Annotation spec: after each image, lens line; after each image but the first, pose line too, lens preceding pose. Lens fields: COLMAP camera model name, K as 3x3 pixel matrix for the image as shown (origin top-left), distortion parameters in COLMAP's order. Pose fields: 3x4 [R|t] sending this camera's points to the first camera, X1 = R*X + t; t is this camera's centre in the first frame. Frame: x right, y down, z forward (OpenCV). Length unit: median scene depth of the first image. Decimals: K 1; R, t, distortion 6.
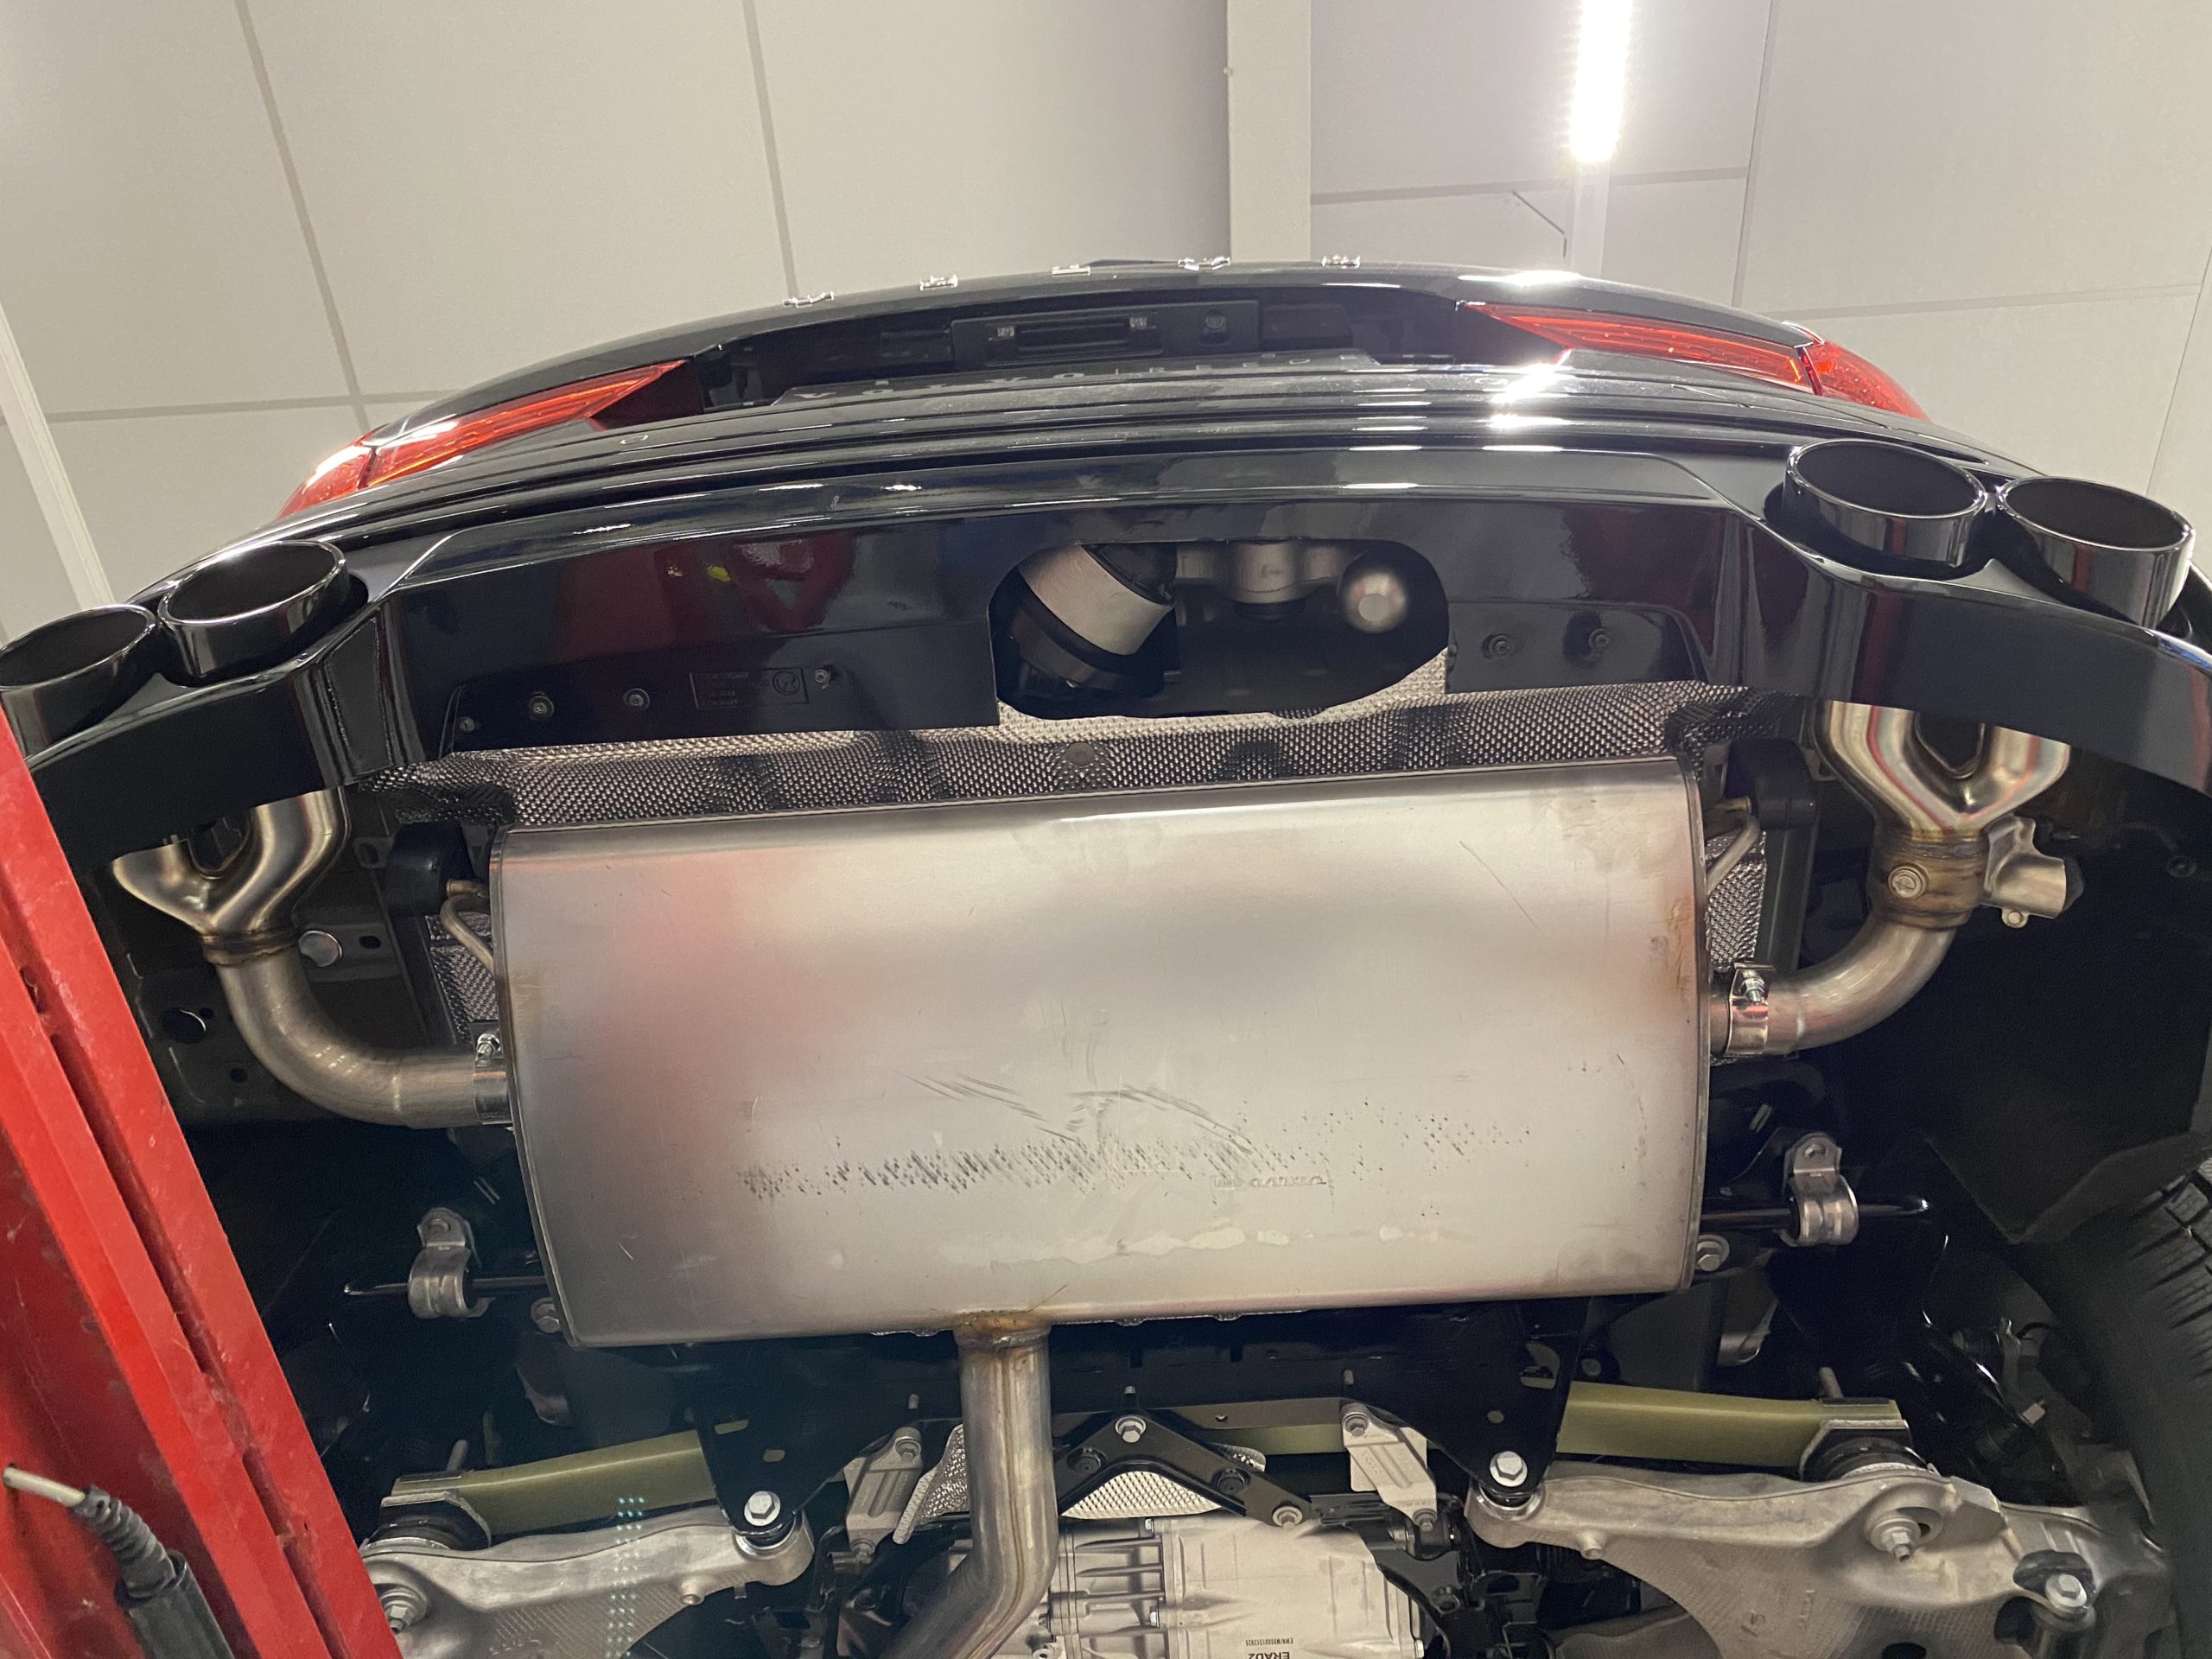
lens RADIAL K [[1675.7, 0, 1108.5], [0, 1675.7, 852.2], [0, 0, 1]] dist [0.010571, -0.000479]
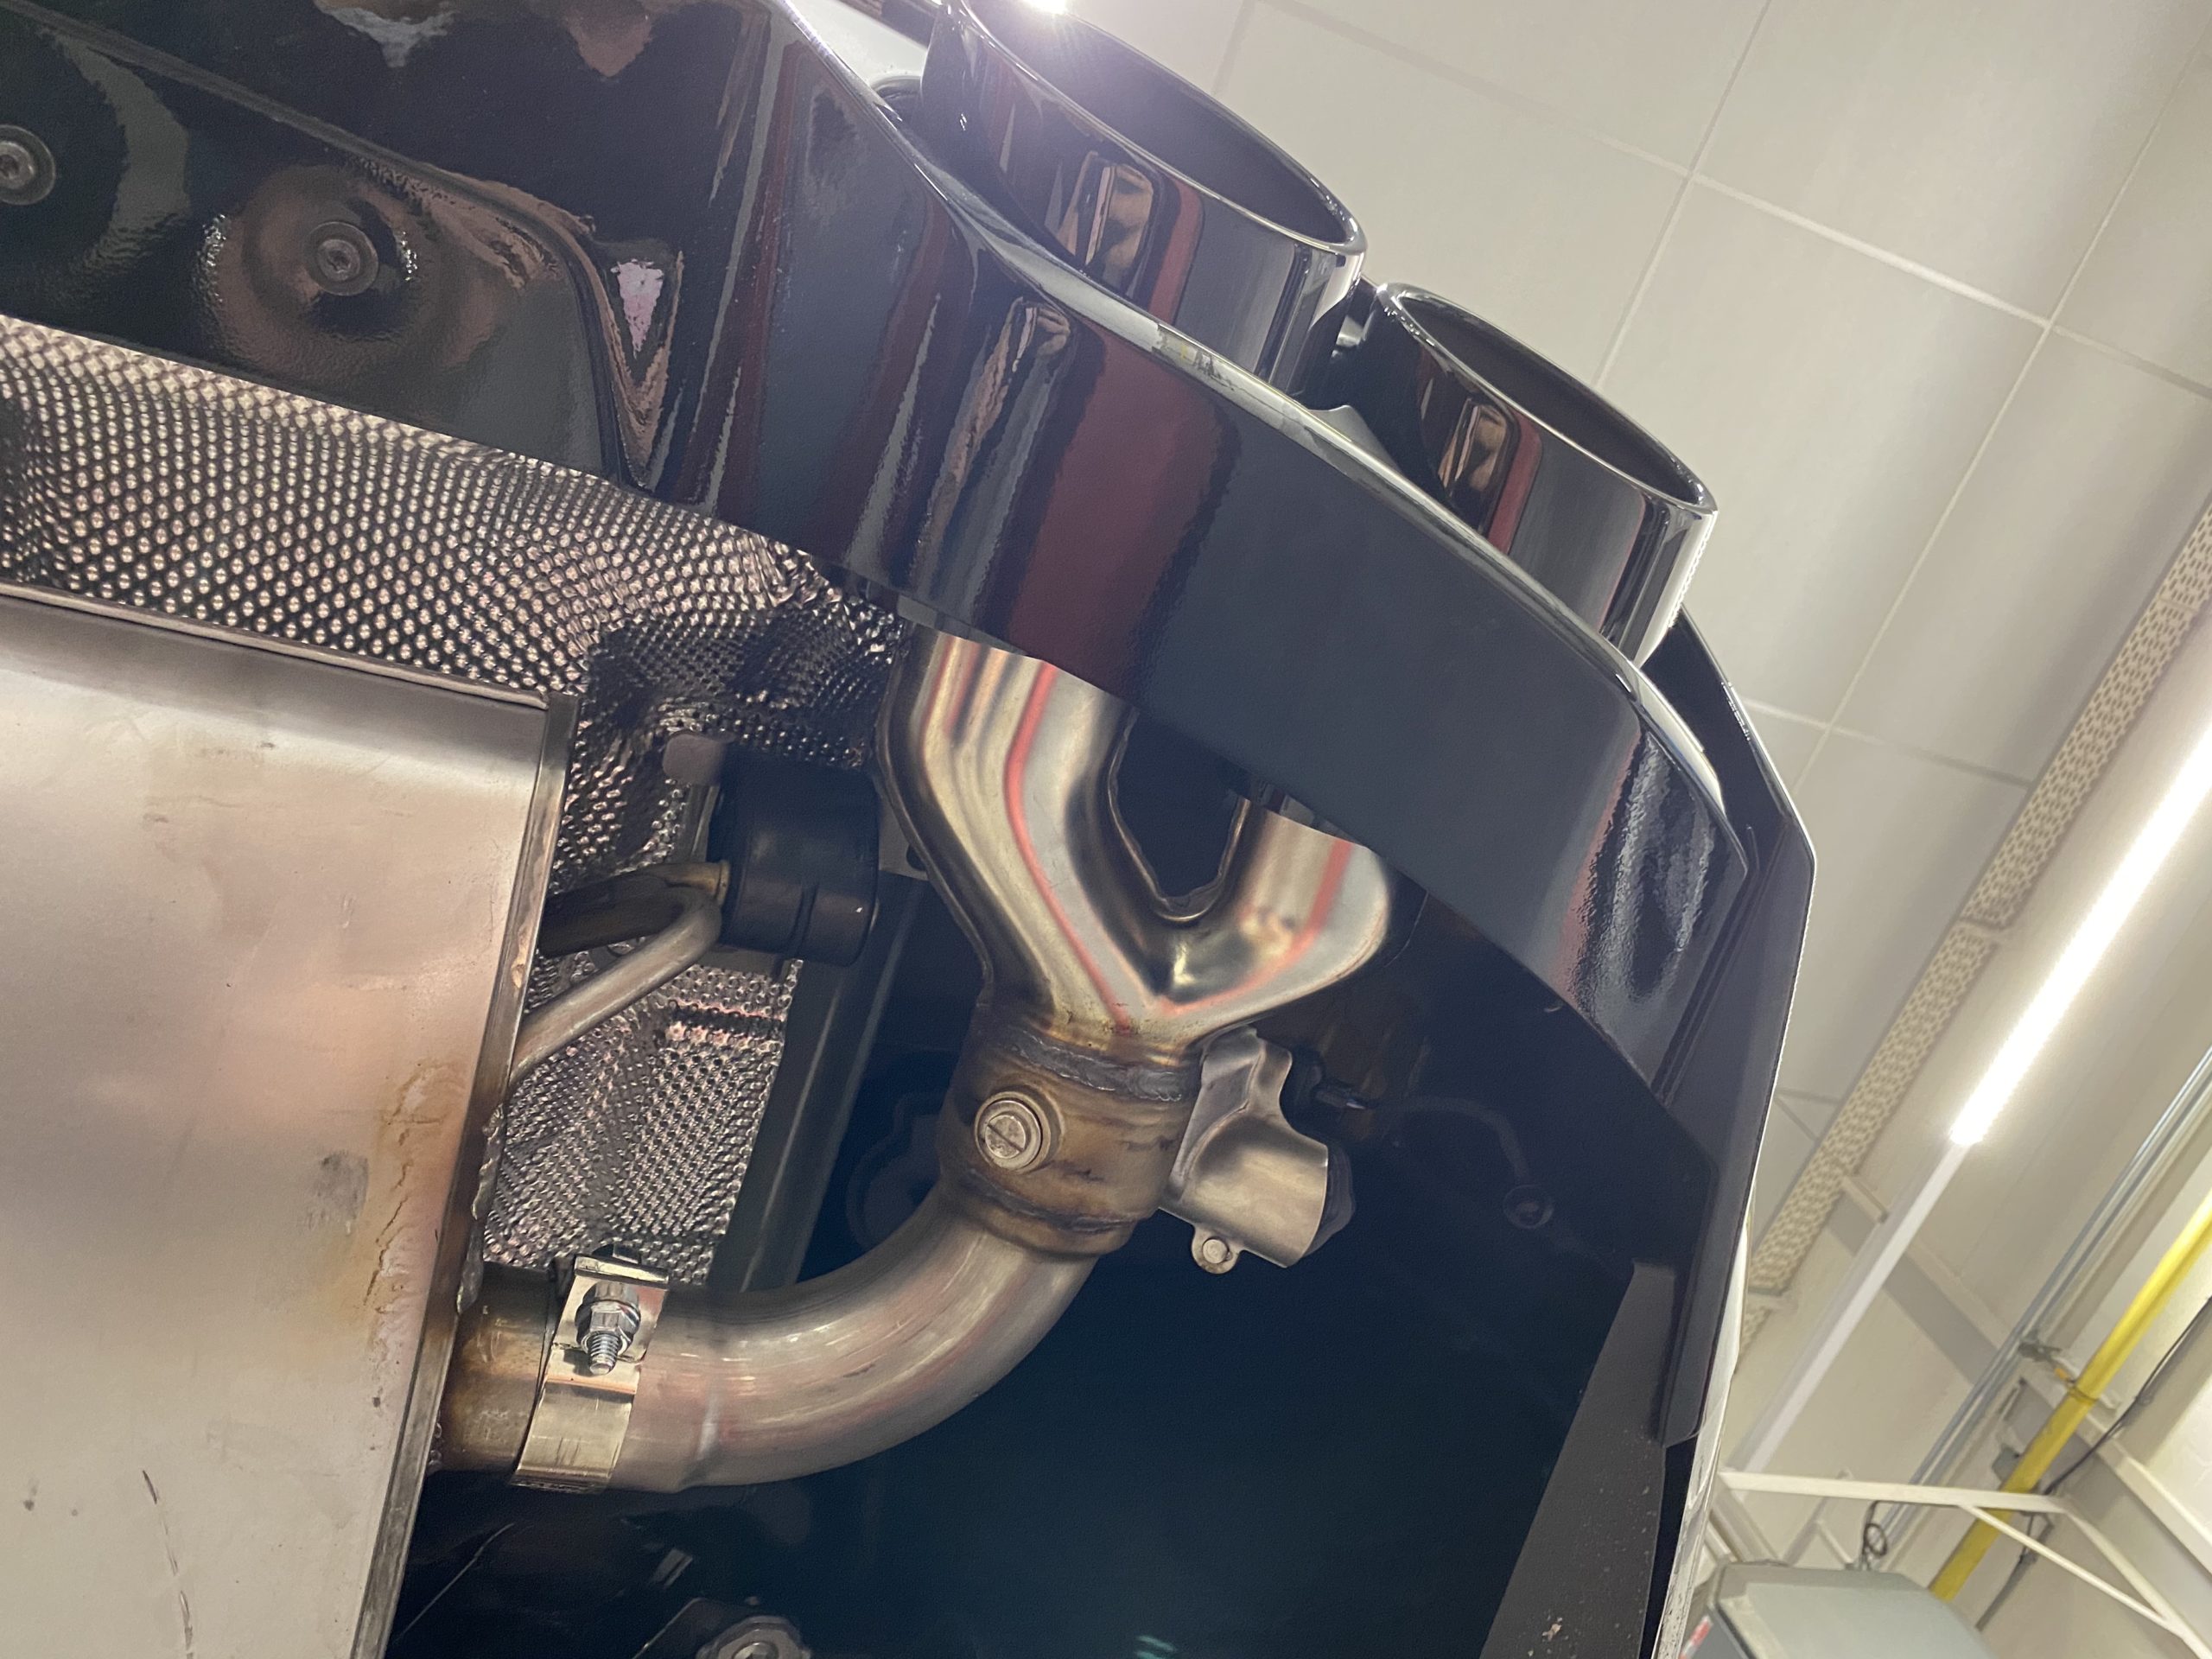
lens RADIAL K [[1675.7, 0, 1096.9], [0, 1675.7, 824.2], [0, 0, 1]] dist [0.010571, -0.000479]
pose [[0.888181, 0.258222, 0.380074, 0.312447], [-0.209802, 0.963802, -0.164528, 0.008355], [-0.408801, 0.066390, 0.910205, 0.600674]]
